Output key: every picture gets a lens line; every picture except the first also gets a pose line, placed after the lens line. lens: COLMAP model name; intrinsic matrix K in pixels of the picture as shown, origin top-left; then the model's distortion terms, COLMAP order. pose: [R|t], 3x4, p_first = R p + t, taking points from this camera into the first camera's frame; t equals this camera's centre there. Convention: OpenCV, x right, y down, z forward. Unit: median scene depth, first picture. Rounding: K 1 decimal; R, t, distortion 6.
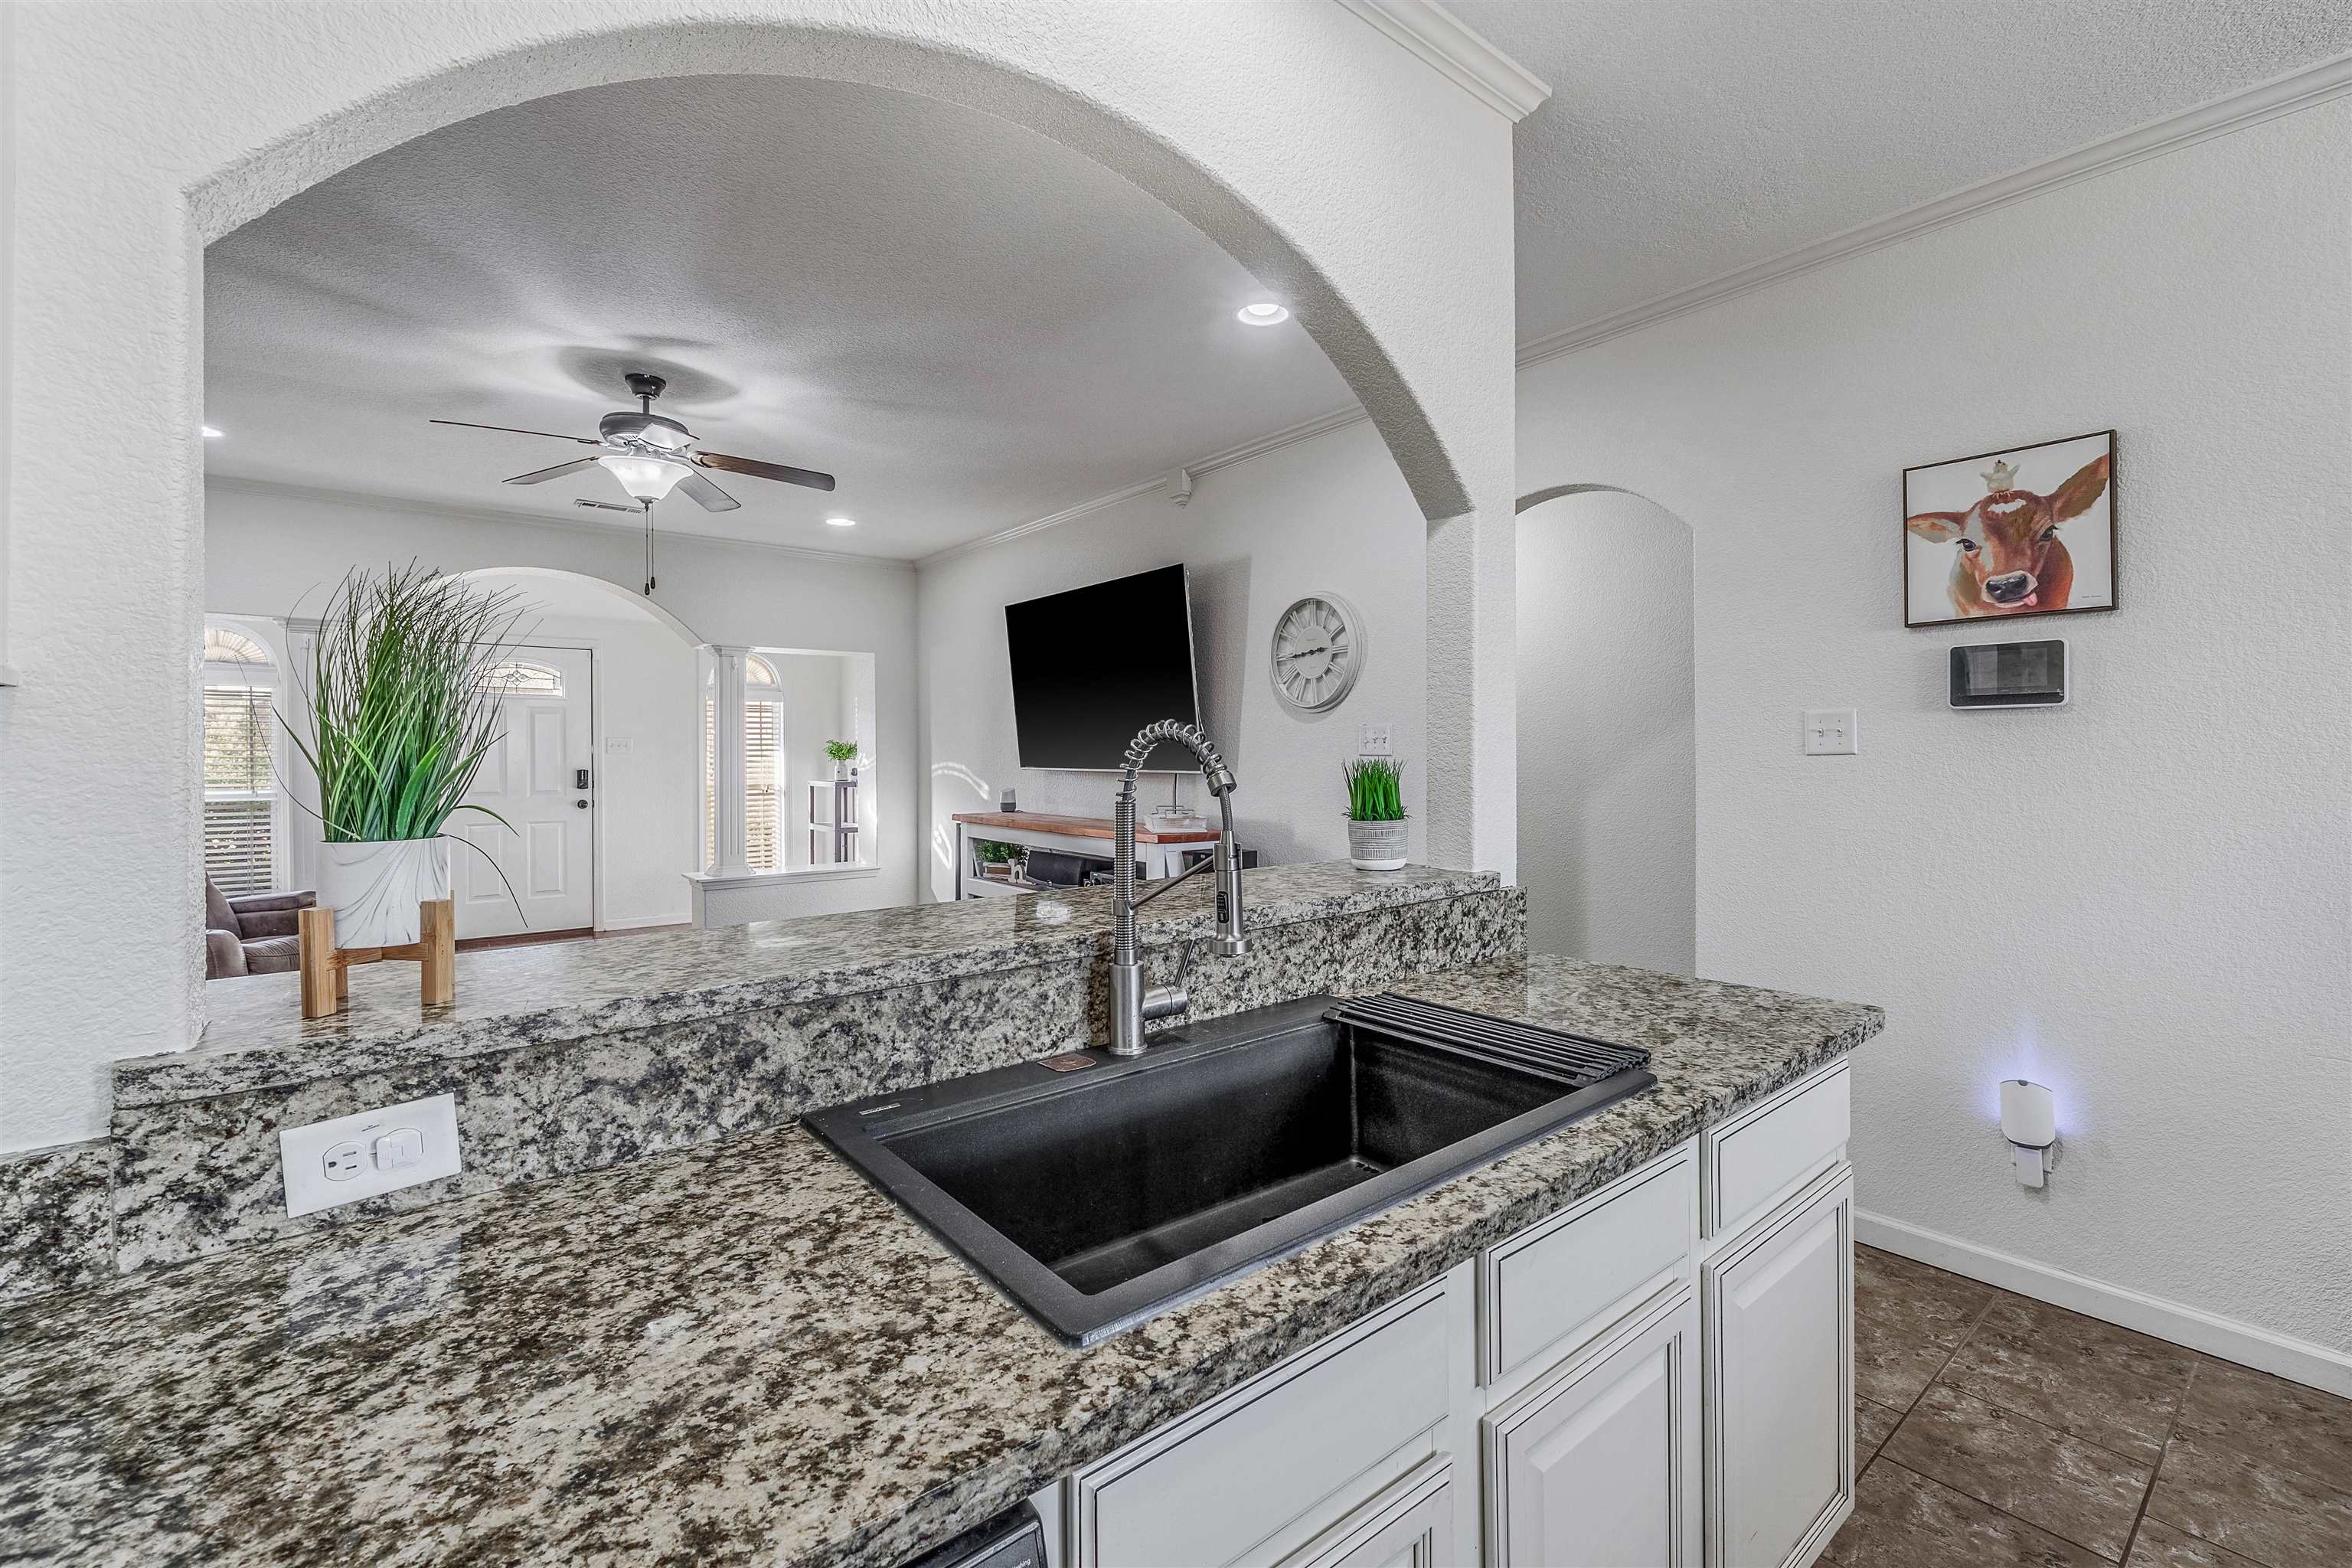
lens RADIAL K [[1010.7, 0, 1203.2], [0, 1010.7, 756.4], [0, 0, 1]] dist [-0.016333, 0.003399]
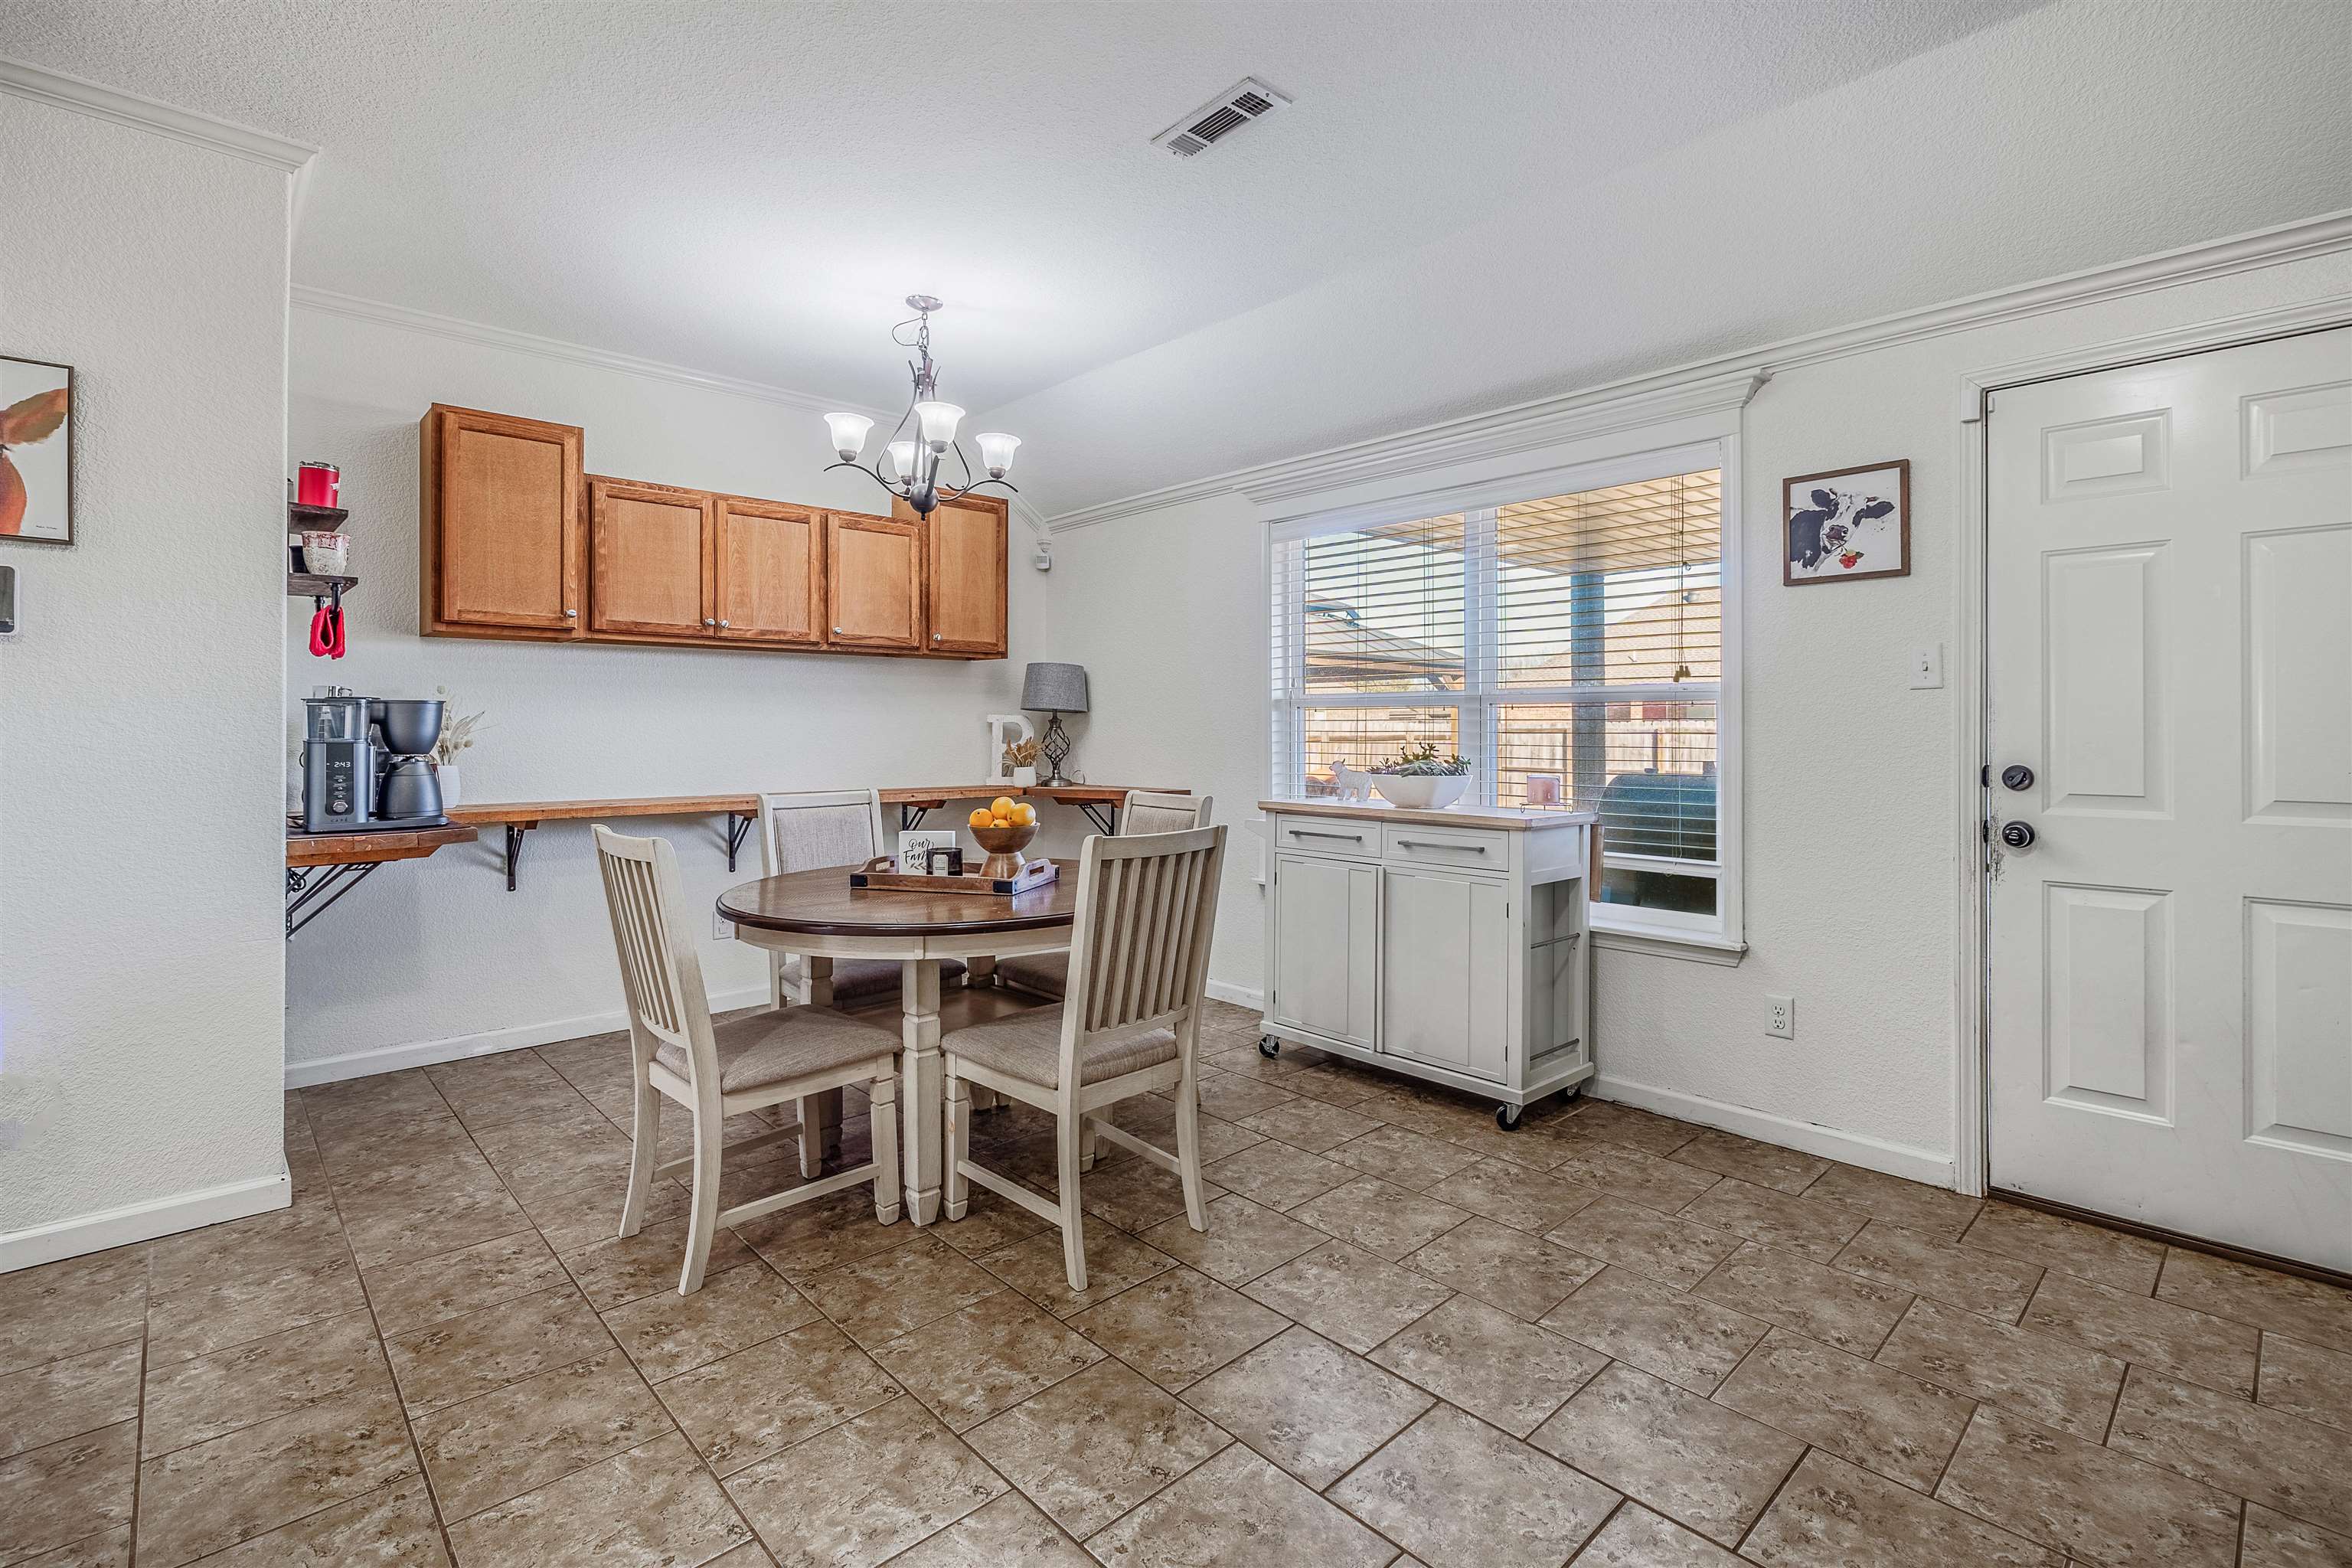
lens RADIAL K [[1070.6, 0, 1181.3], [0, 1070.6, 727.9], [0, 0, 1]] dist [-0.004321, -0.000475]
pose [[-0.062959, 0.008170, 0.997983, -0.230496], [0.004537, 0.999959, -0.007900, 0.051757], [-0.998006, 0.004030, -0.062993, -0.051221]]
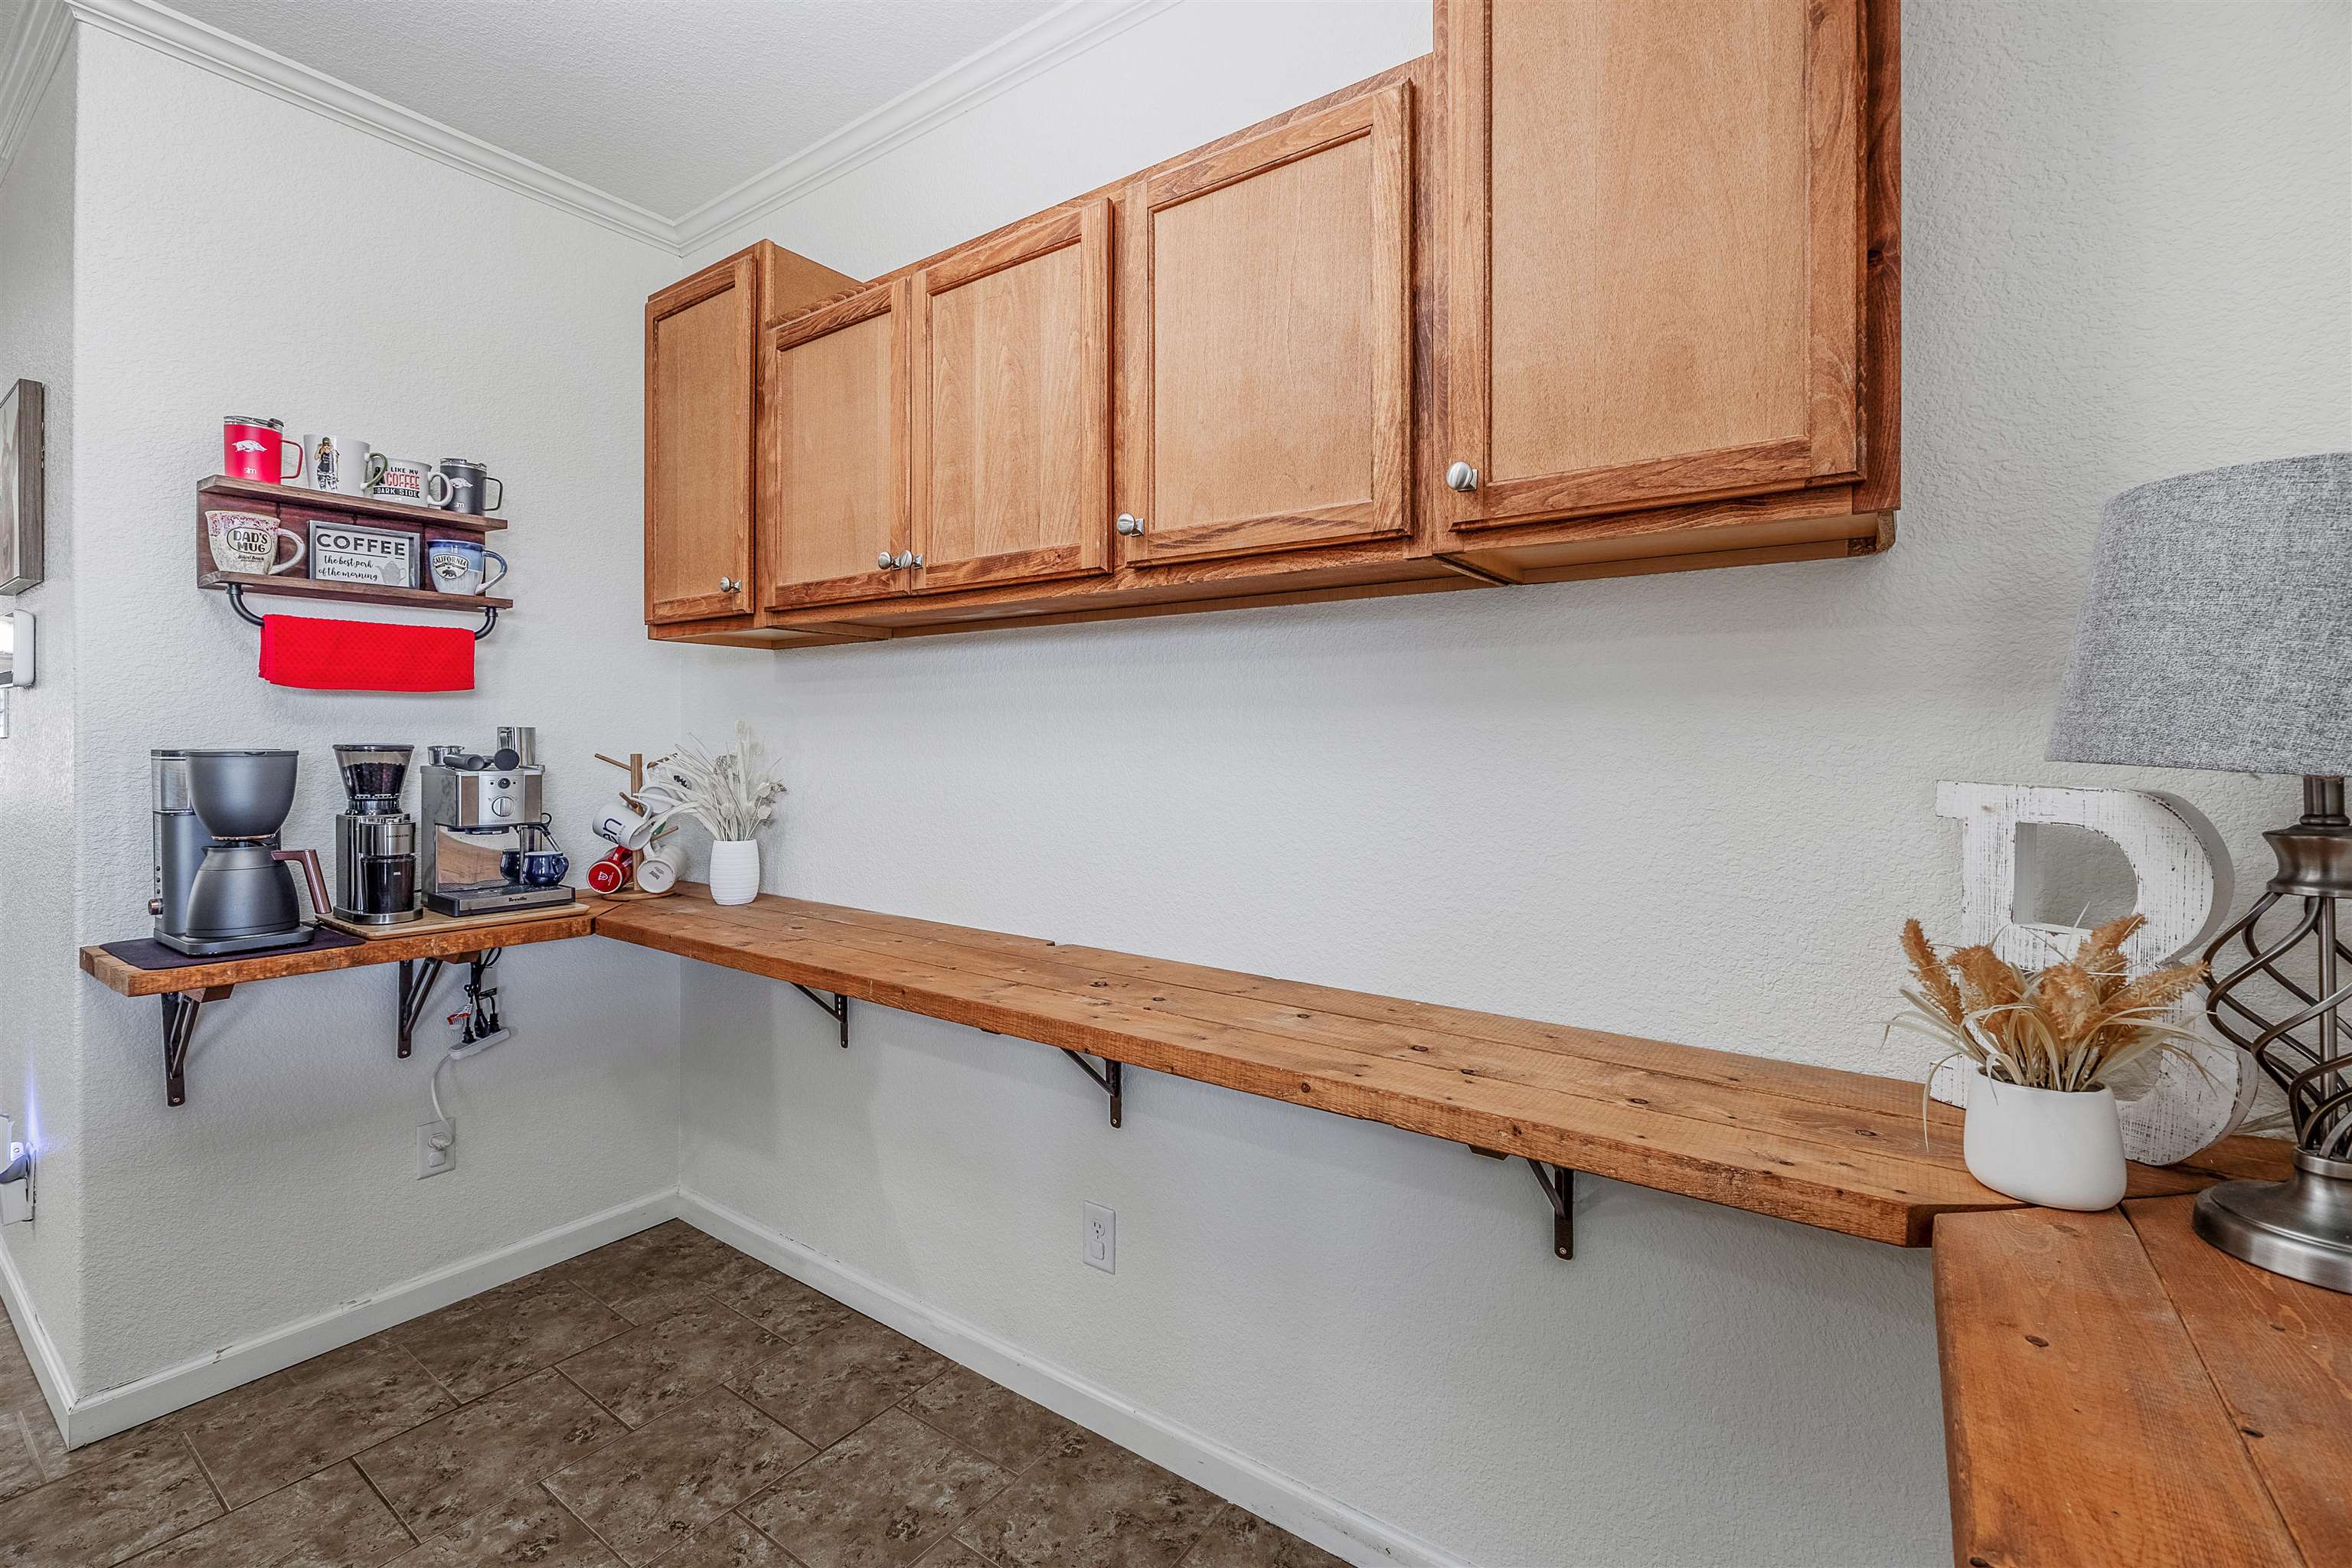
lens RADIAL K [[996.7, 0, 1220.1], [0, 996.7, 755.4], [0, 0, 1]] dist [0.000214, 0.000011]
pose [[0.959902, 0.012310, 0.280065, 1.707170], [-0.014681, 0.999872, 0.006370, -0.010293], [-0.279951, -0.010227, 0.959960, -0.153553]]
